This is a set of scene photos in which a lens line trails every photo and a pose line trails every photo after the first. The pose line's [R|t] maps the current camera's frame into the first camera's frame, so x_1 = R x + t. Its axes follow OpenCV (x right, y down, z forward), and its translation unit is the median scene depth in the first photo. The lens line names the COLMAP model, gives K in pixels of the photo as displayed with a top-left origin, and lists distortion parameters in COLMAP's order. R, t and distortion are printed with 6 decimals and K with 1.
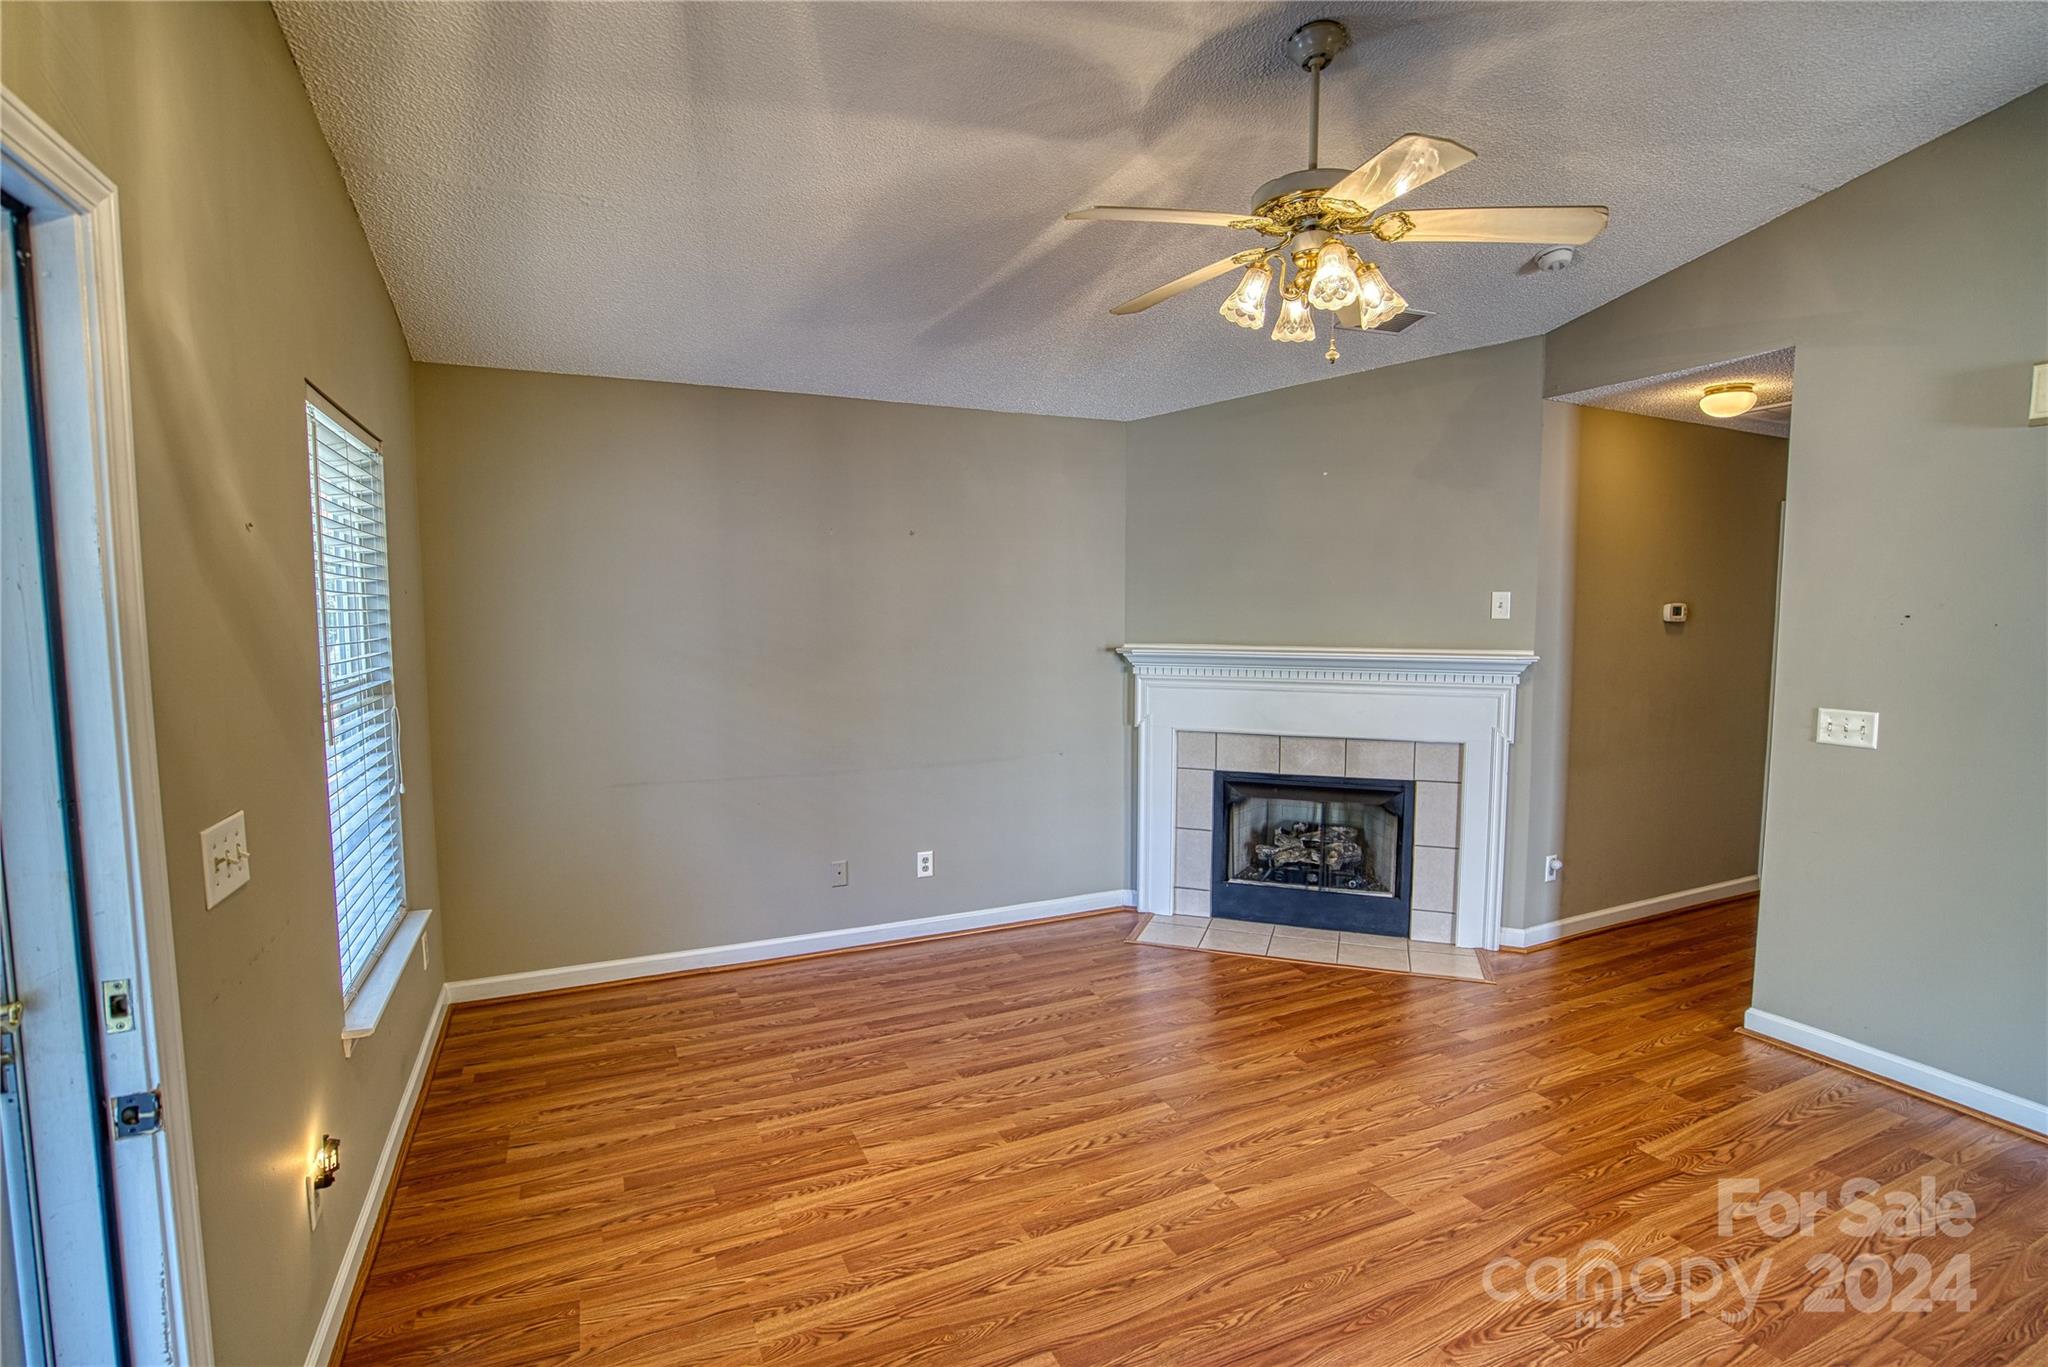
lens RADIAL K [[946.2, 0, 1024.0], [0, 946.2, 683.5], [0, 0, 1]] dist [-0.066894, 0.030087]
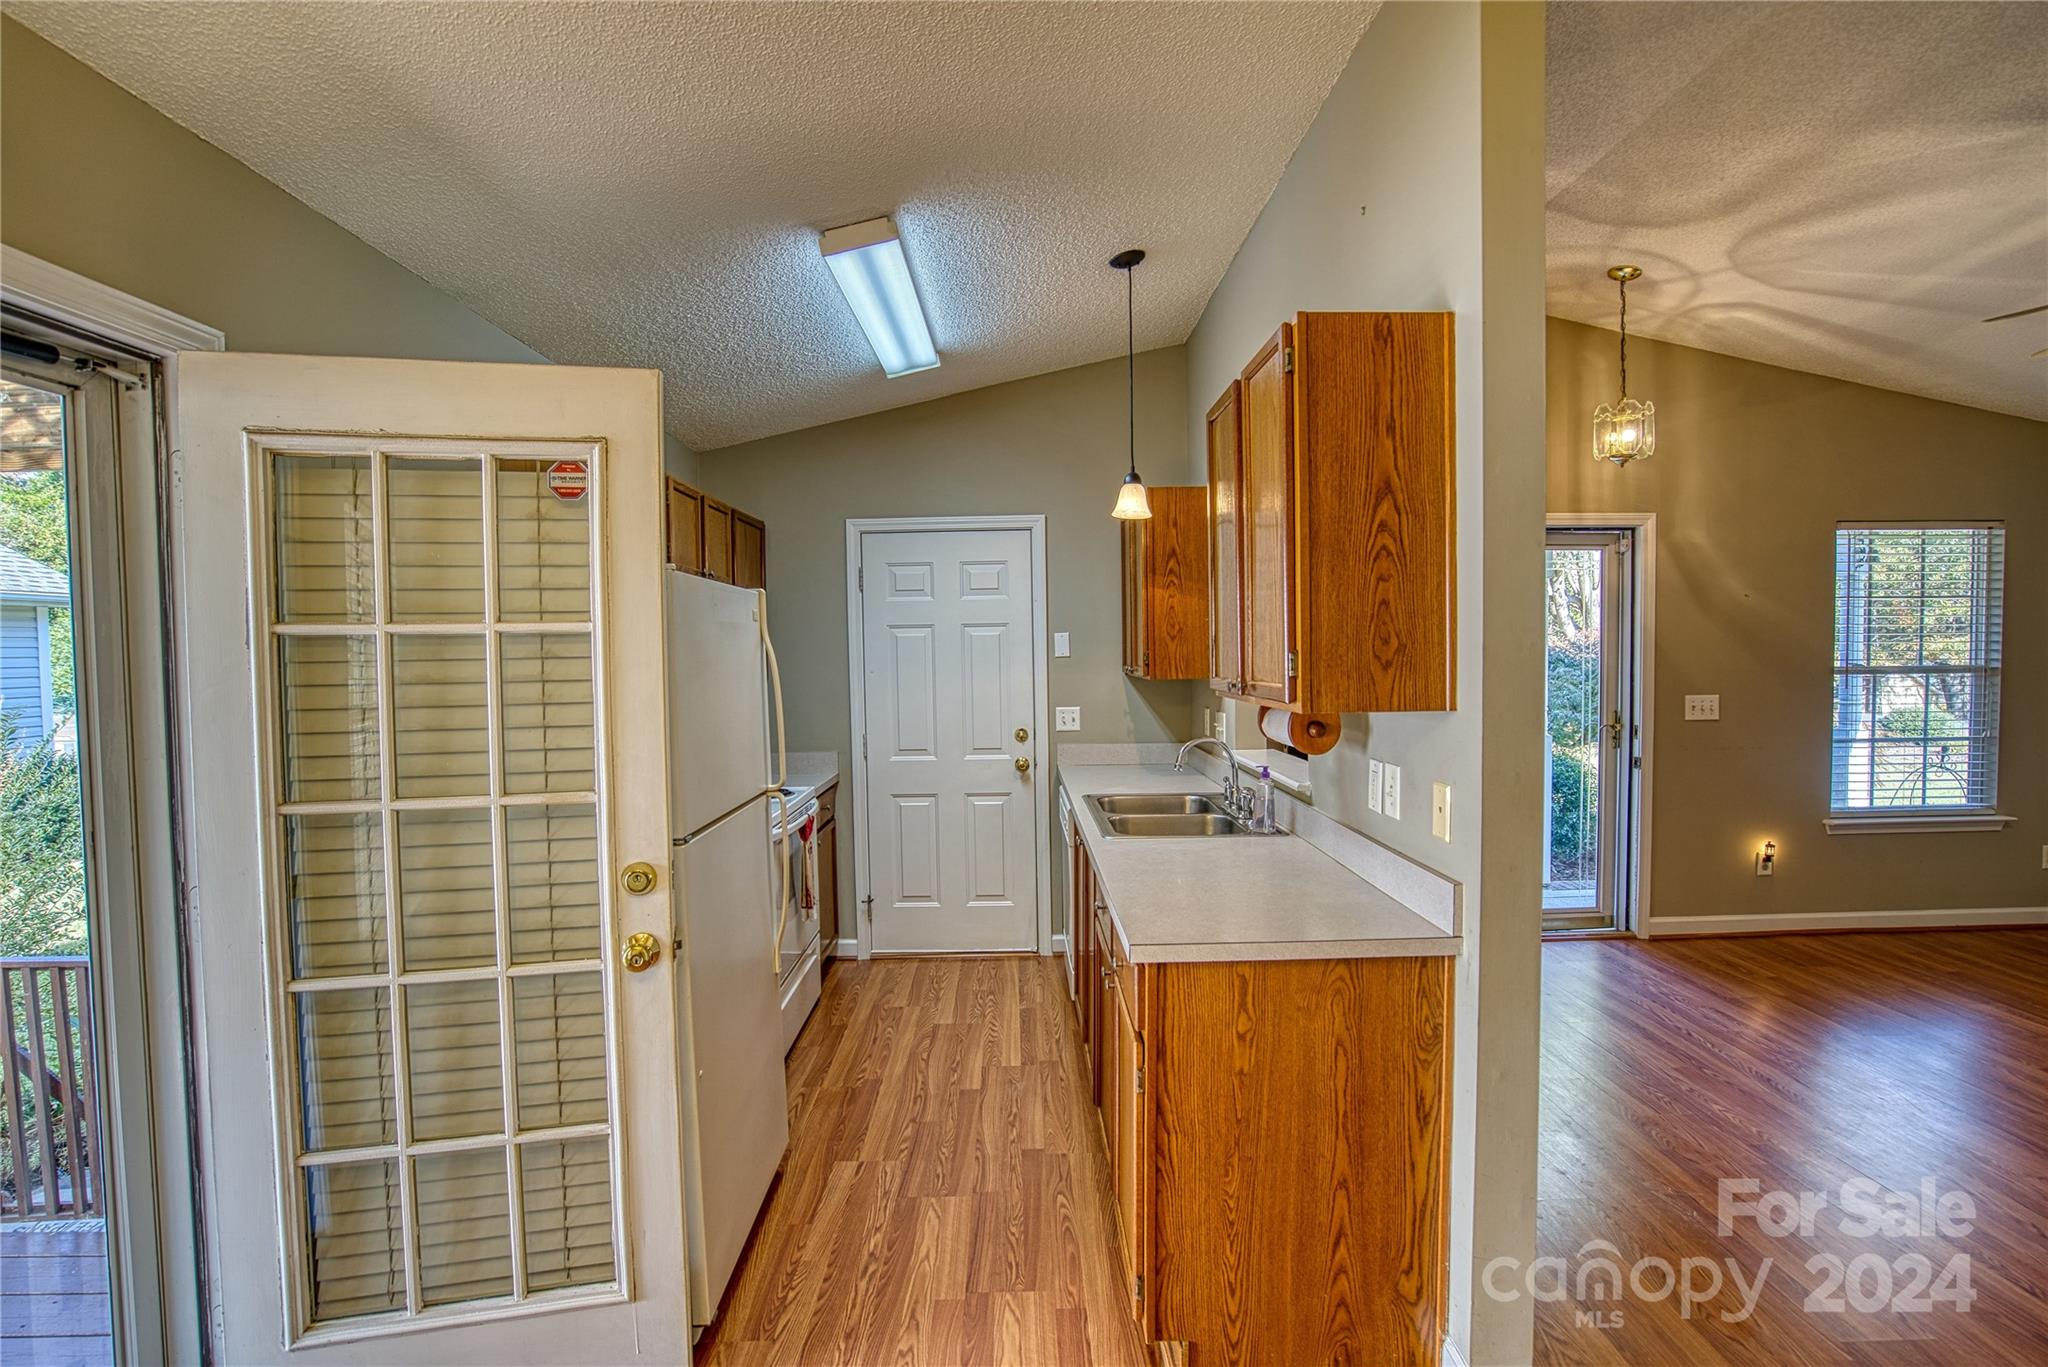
lens RADIAL K [[946.2, 0, 1024.0], [0, 946.2, 683.5], [0, 0, 1]] dist [-0.066894, 0.030087]
pose [[-0.407436, 0.040731, -0.912325, 1.003494], [-0.060029, 0.995650, 0.071259, 0.008025], [0.911259, 0.083800, -0.403218, 0.060383]]
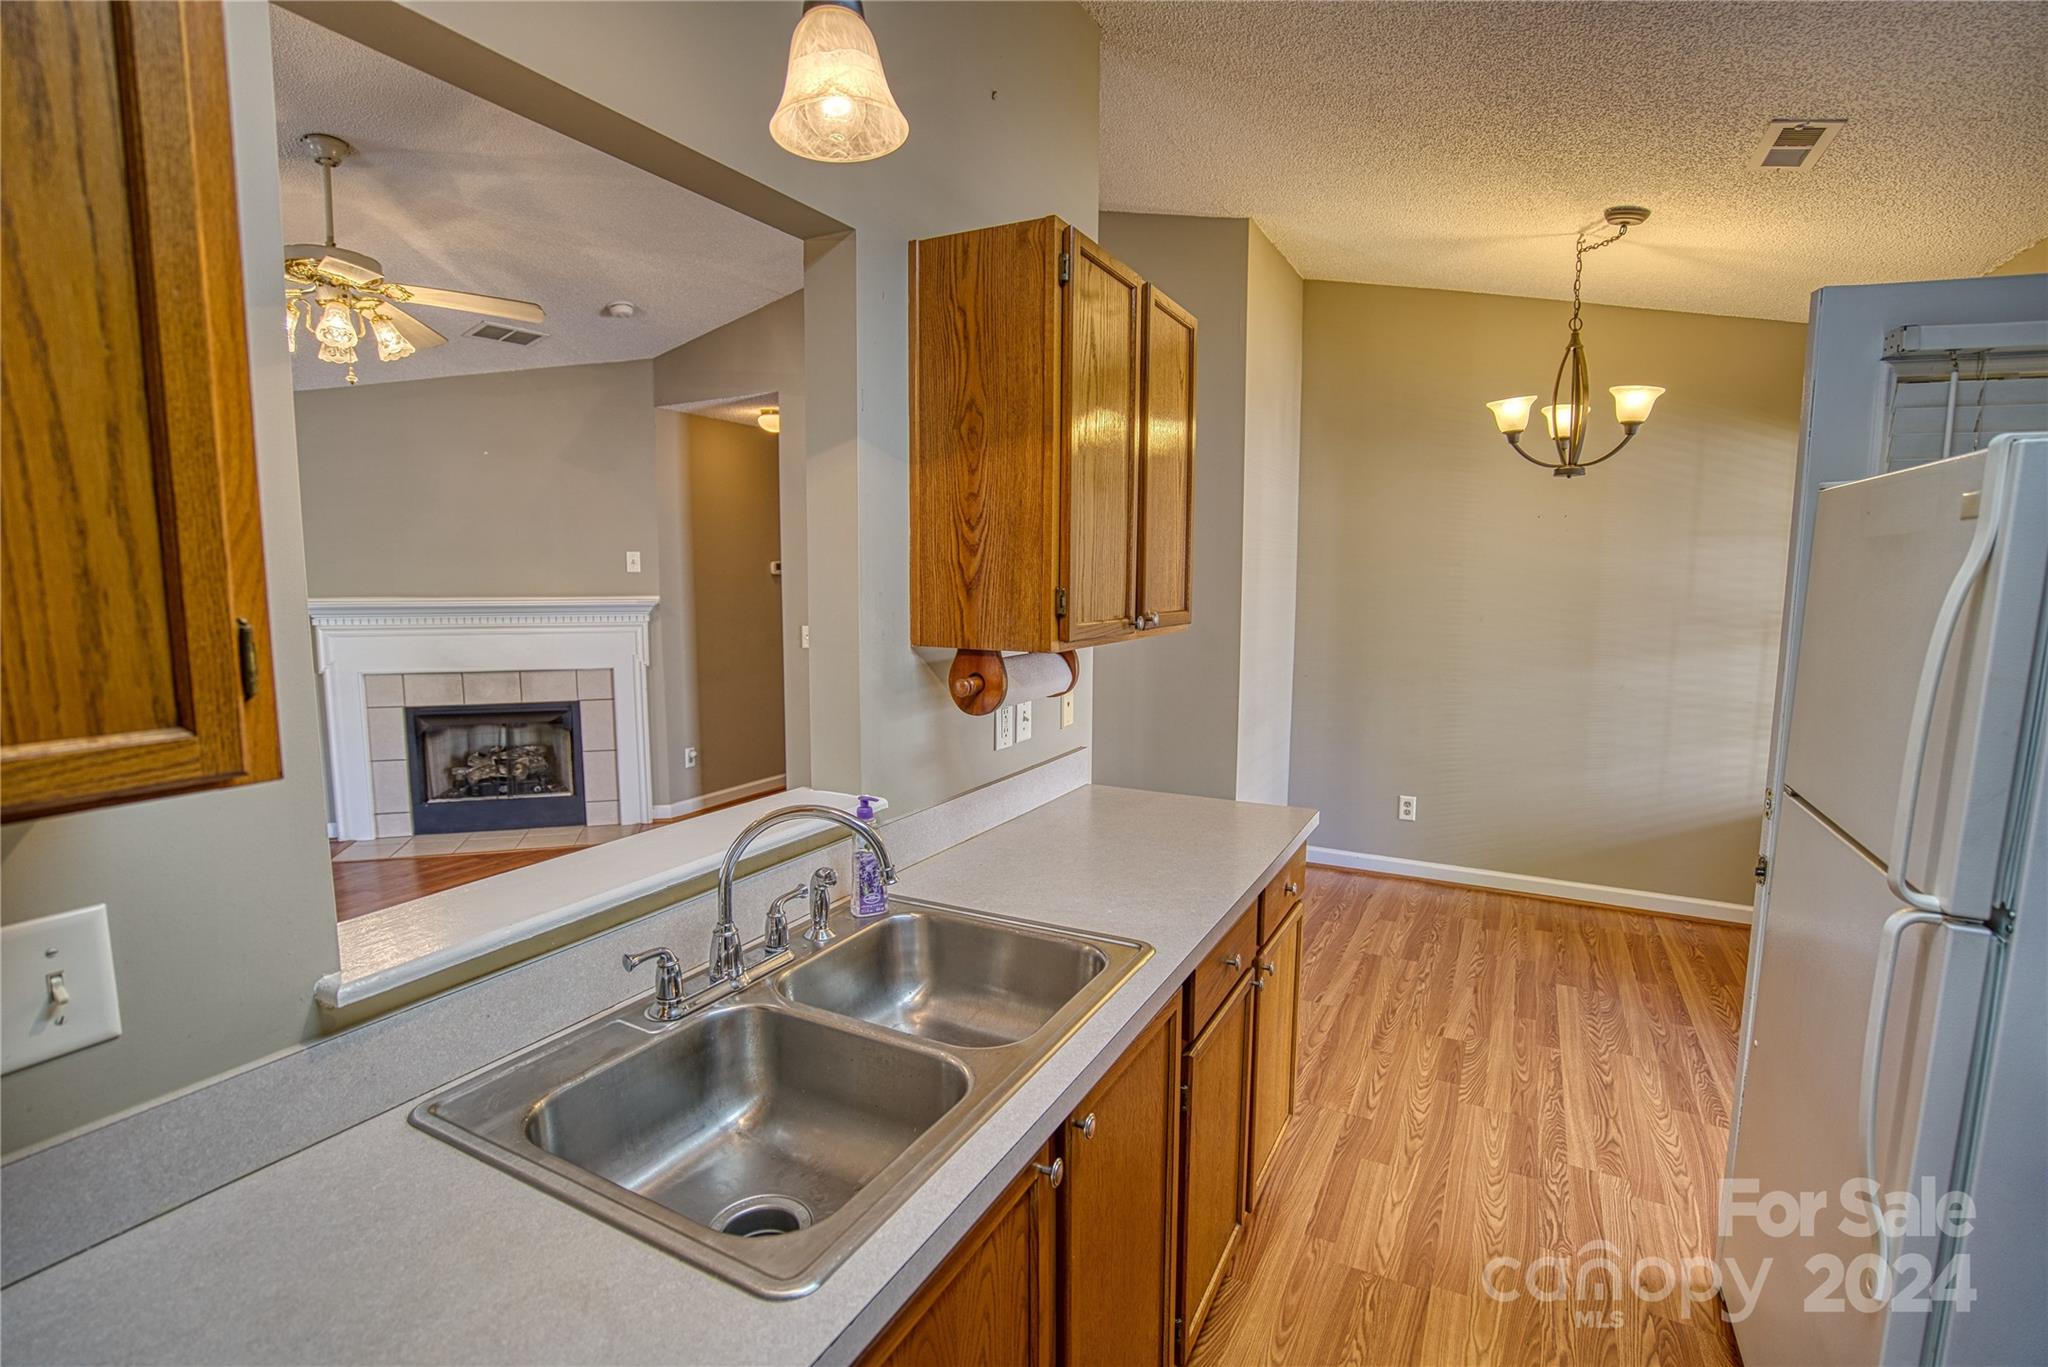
lens RADIAL K [[946.2, 0, 1024.0], [0, 946.2, 683.5], [0, 0, 1]] dist [-0.066894, 0.030087]
pose [[0.799880, -0.066849, 0.596425, 0.151005], [0.045603, 0.997674, 0.050663, 0.045275], [-0.598425, -0.013325, 0.801068, -0.387076]]
